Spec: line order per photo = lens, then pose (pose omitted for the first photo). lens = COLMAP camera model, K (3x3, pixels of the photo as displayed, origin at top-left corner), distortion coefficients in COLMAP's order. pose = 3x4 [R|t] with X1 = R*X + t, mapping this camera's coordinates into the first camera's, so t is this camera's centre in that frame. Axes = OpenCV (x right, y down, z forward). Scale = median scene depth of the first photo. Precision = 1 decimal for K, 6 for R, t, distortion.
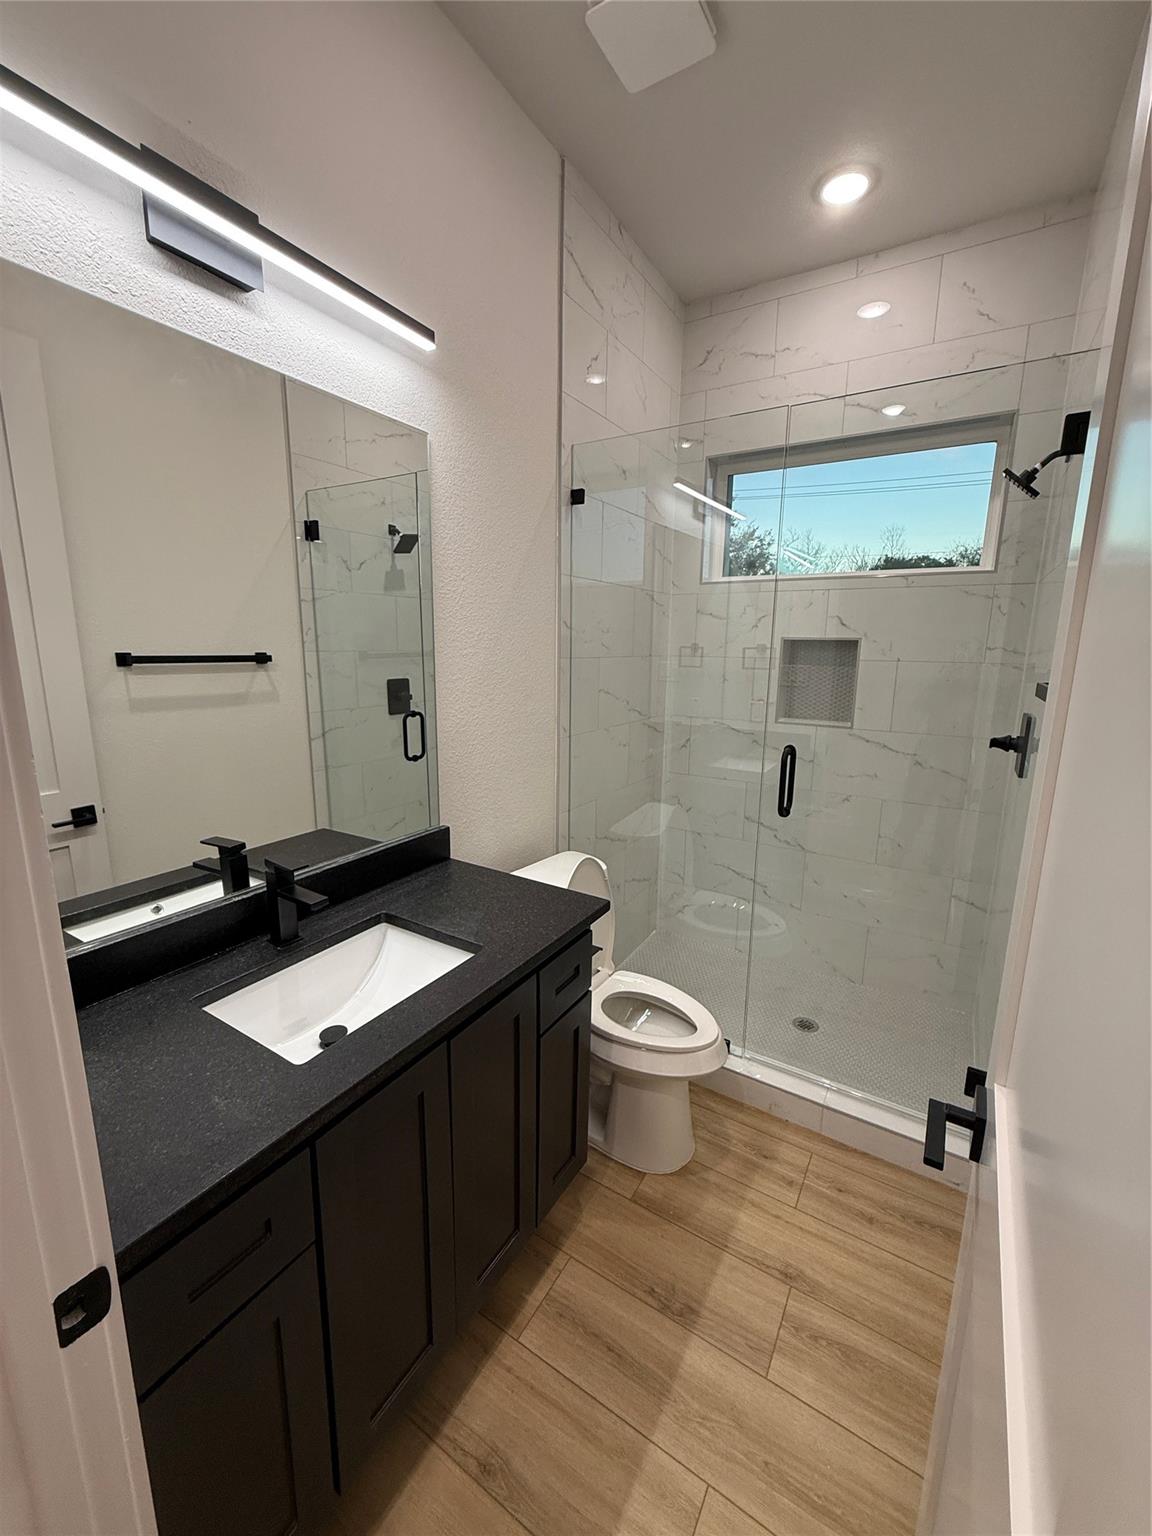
lens RADIAL K [[616.0, 0, 582.7], [0, 616.0, 761.2], [0, 0, 1]] dist [0.000778, 0.000629]
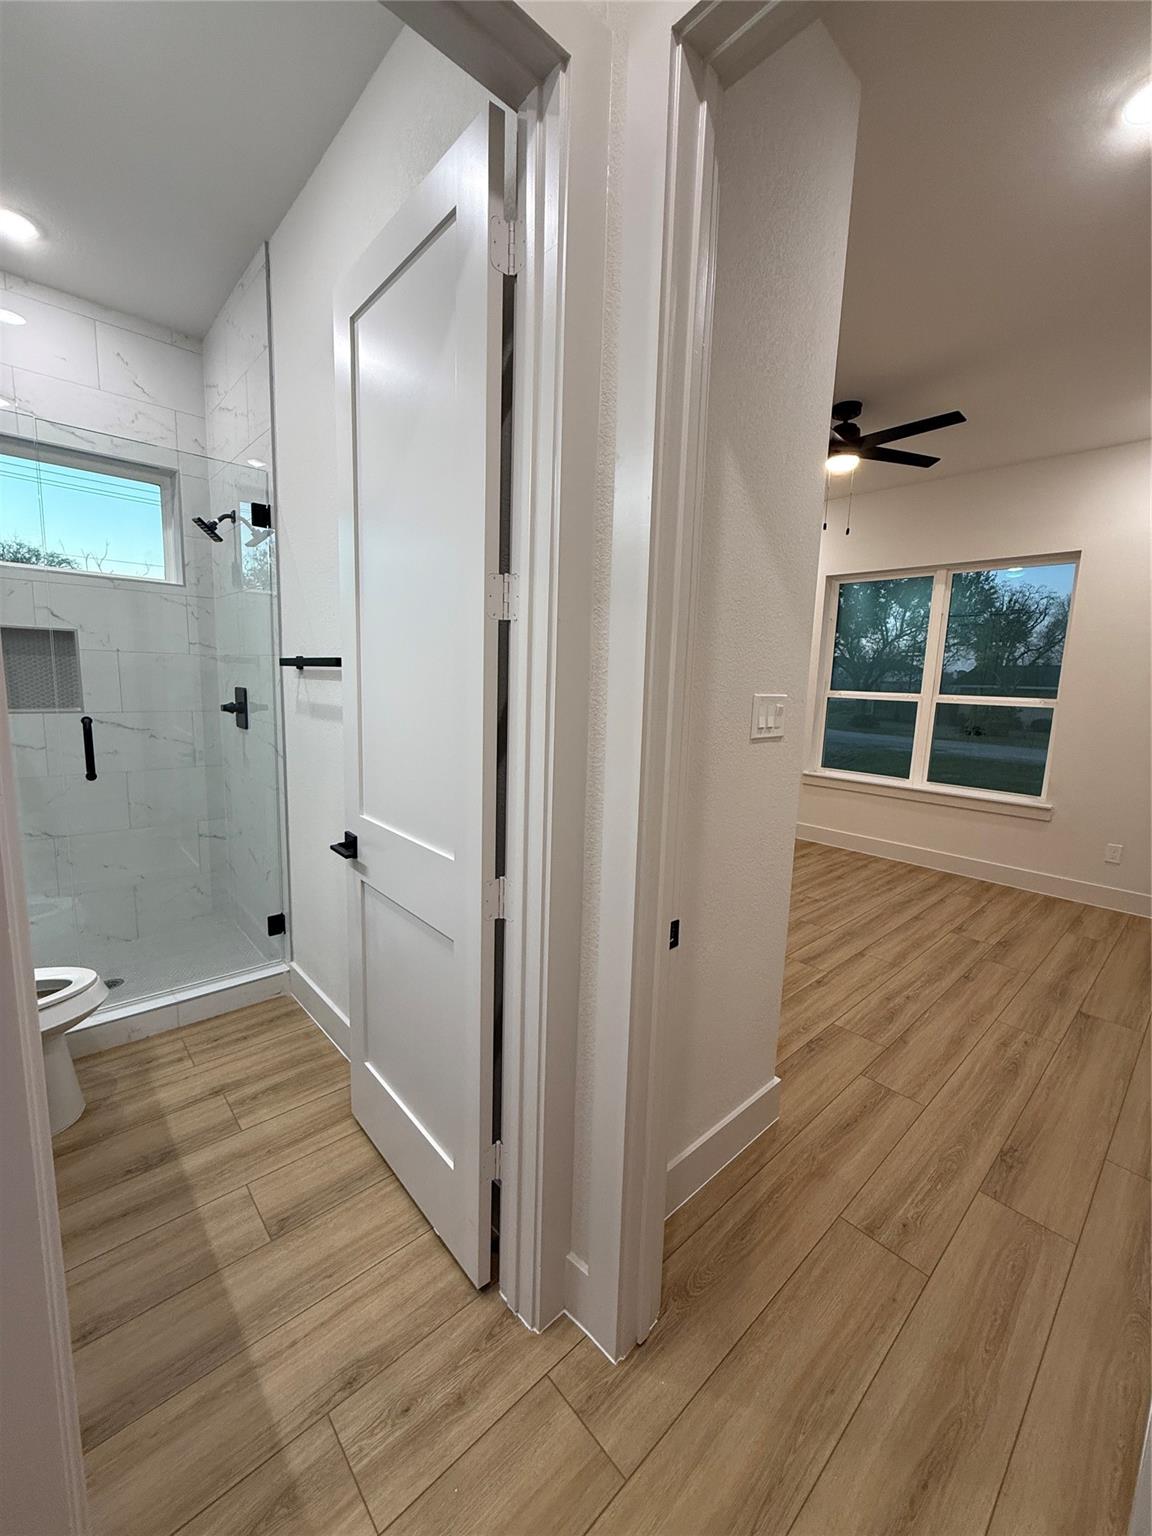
lens RADIAL K [[616.0, 0, 576.4], [0, 616.0, 762.1], [0, 0, 1]] dist [0.000778, 0.000629]
pose [[0.281312, -0.144337, 0.948699, -0.535483], [0.154517, 0.982536, 0.103668, 0.080219], [-0.947095, 0.117427, 0.298702, -0.212091]]
